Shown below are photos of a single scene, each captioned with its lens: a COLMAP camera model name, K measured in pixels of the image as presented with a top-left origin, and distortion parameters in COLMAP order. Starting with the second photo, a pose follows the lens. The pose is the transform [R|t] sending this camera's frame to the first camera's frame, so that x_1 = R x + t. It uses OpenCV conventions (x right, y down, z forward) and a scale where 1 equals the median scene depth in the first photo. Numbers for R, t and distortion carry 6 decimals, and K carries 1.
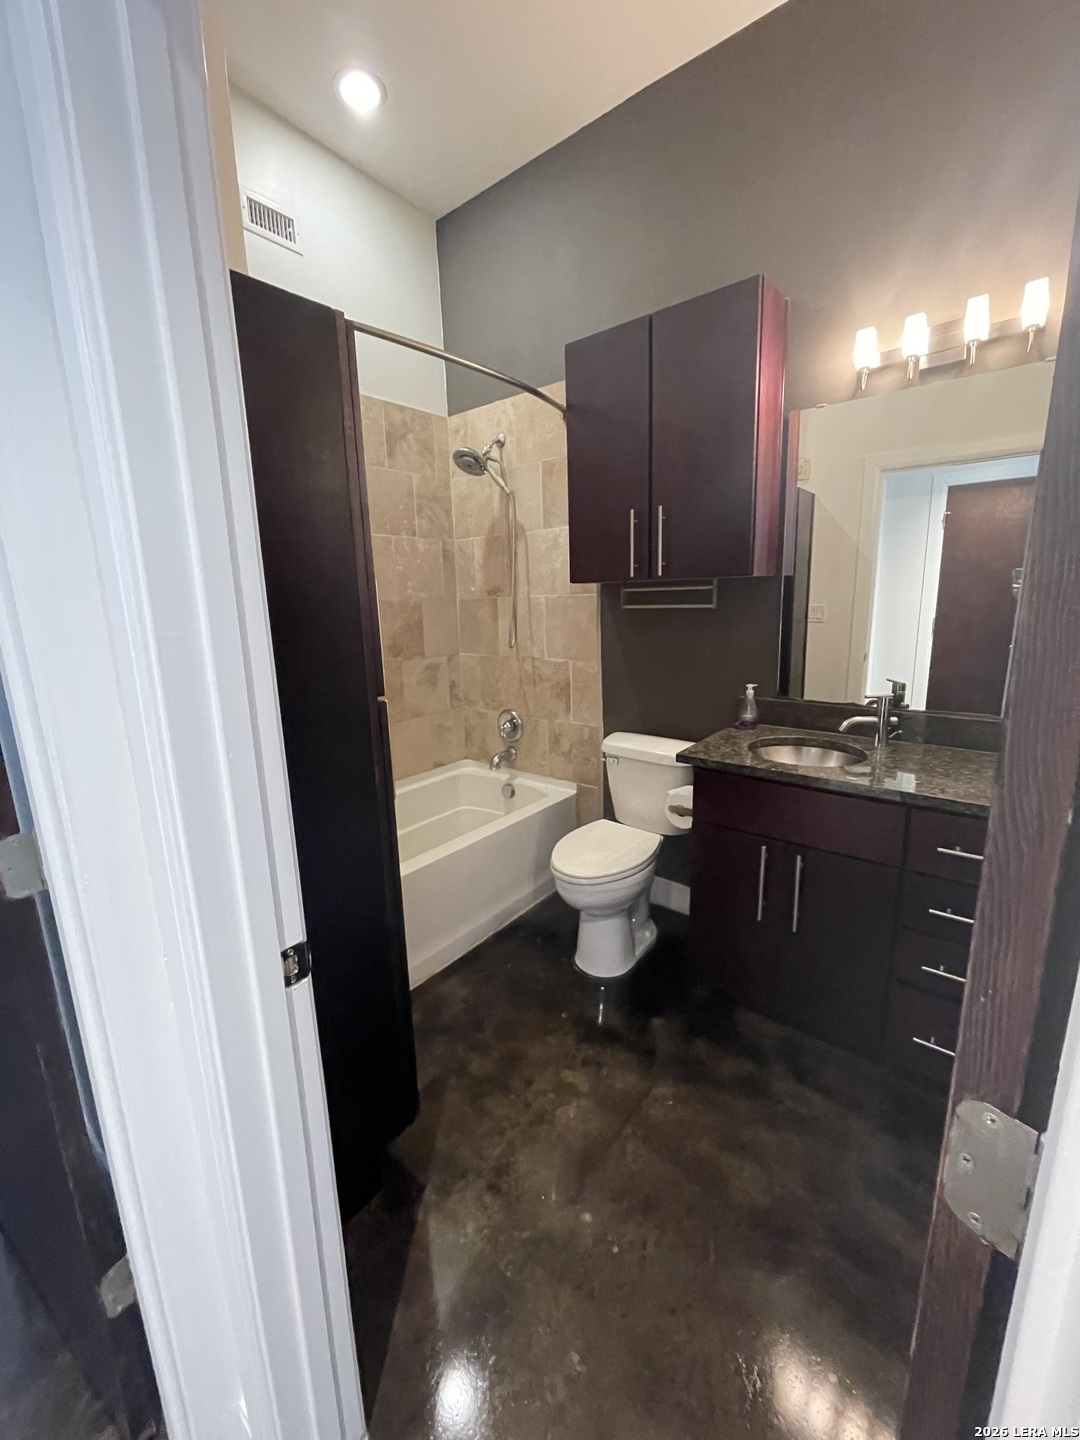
lens RADIAL K [[575.9, 0, 545.0], [0, 575.9, 715.6], [0, 0, 1]] dist [-0.011046, -0.000417]
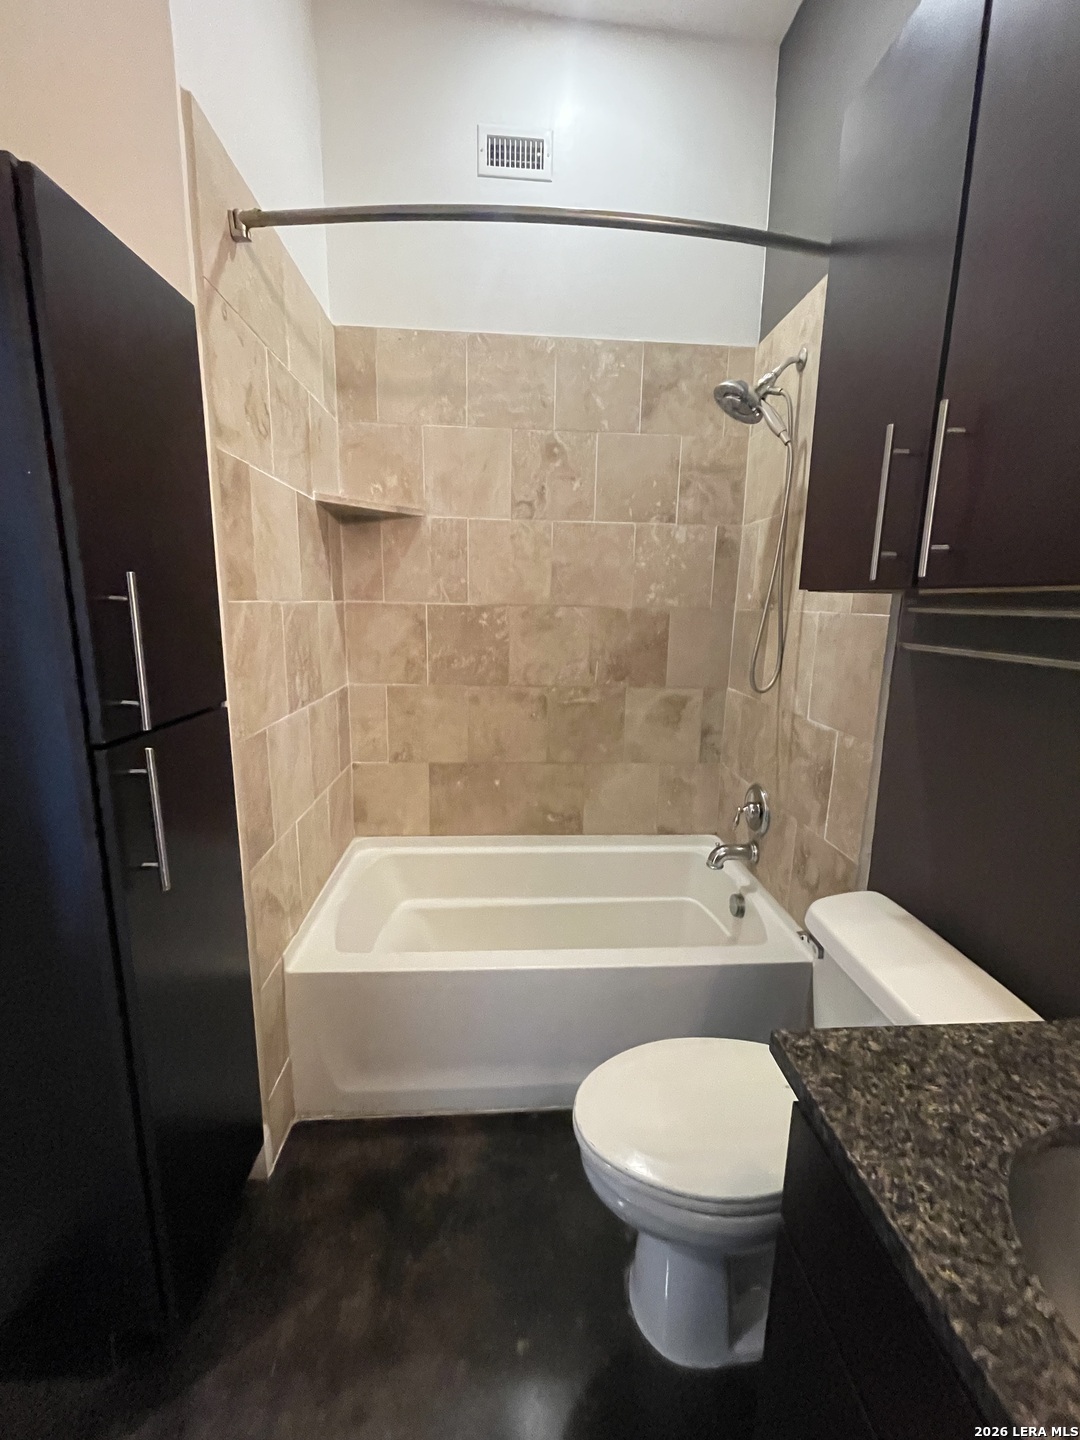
lens RADIAL K [[584.3, 0, 540.5], [0, 584.3, 711.1], [0, 0, 1]] dist [-0.000940, -0.000098]
pose [[0.672646, 0.178823, -0.718032, 0.240217], [-0.193273, 0.979134, 0.062793, -0.090461], [0.714278, 0.096539, 0.693172, 0.385885]]
